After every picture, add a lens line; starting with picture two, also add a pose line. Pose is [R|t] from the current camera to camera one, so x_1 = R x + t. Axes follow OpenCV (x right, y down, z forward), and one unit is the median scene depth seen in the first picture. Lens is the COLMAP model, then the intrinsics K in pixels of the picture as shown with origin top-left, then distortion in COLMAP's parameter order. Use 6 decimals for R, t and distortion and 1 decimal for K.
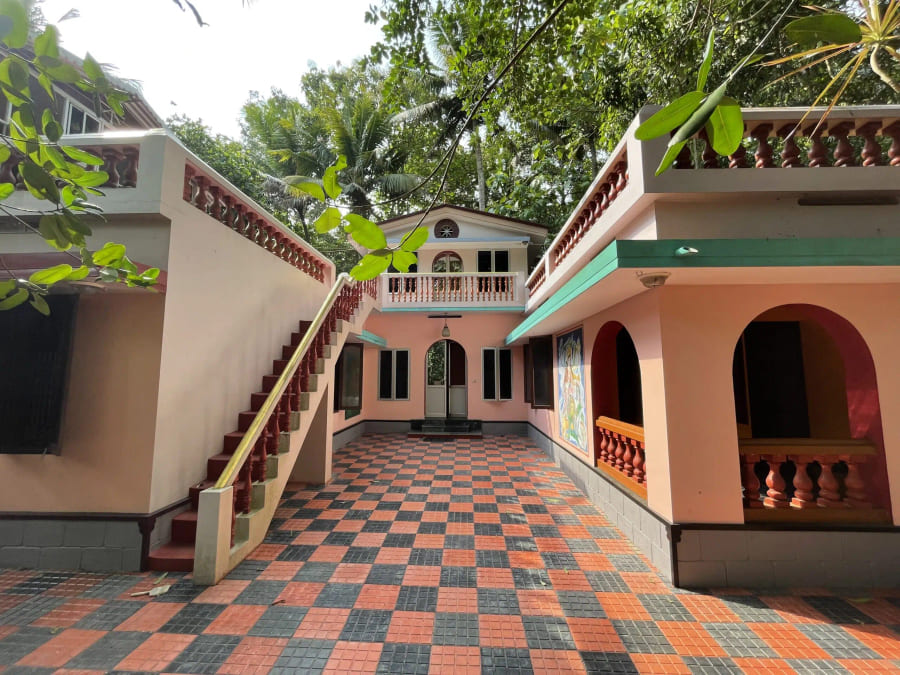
lens RADIAL K [[365.4, 0, 449.1], [0, 365.4, 334.5], [0, 0, 1]] dist [-0.003254, 0.000256]
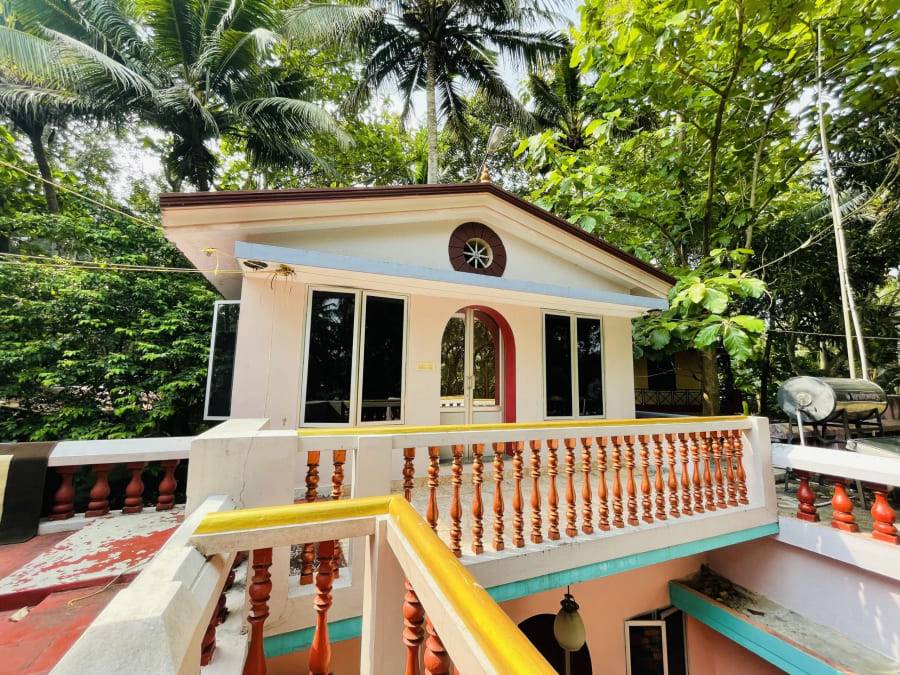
lens RADIAL K [[365.4, 0, 450.0], [0, 365.4, 338.5], [0, 0, 1]] dist [-0.003254, 0.000256]
pose [[0.907838, 0.064021, 0.414405, -0.501456], [-0.056389, 0.997939, -0.030641, -0.470616], [-0.415513, 0.004449, 0.909577, 1.719002]]
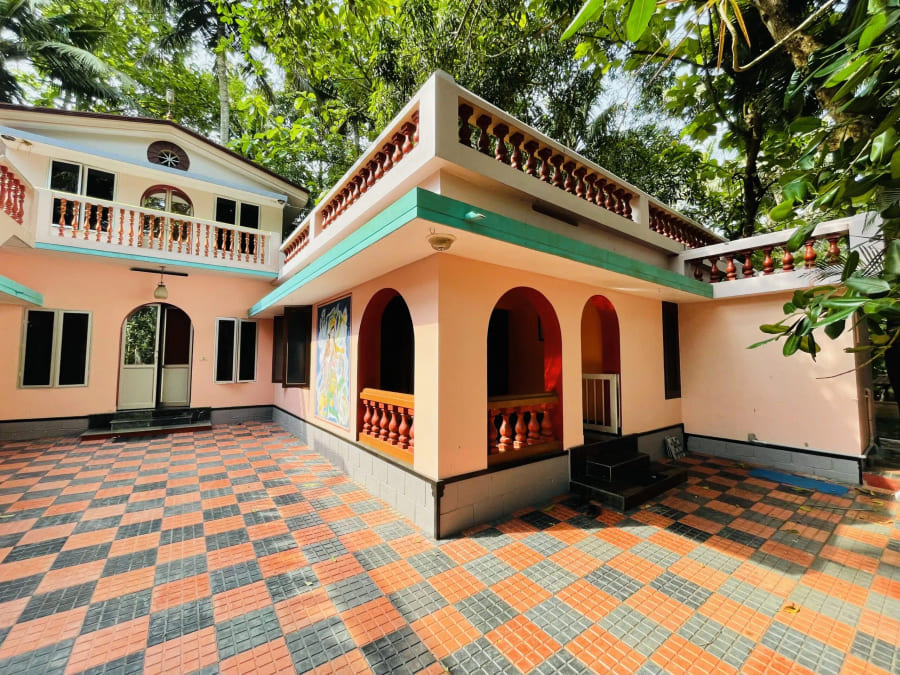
lens RADIAL K [[365.4, 0, 446.4], [0, 365.4, 336.0], [0, 0, 1]] dist [-0.003254, 0.000256]
pose [[0.781943, 0.044999, 0.621724, -0.026972], [-0.070336, 0.997391, 0.016273, 0.063763], [-0.619369, -0.056454, 0.783067, 0.139145]]
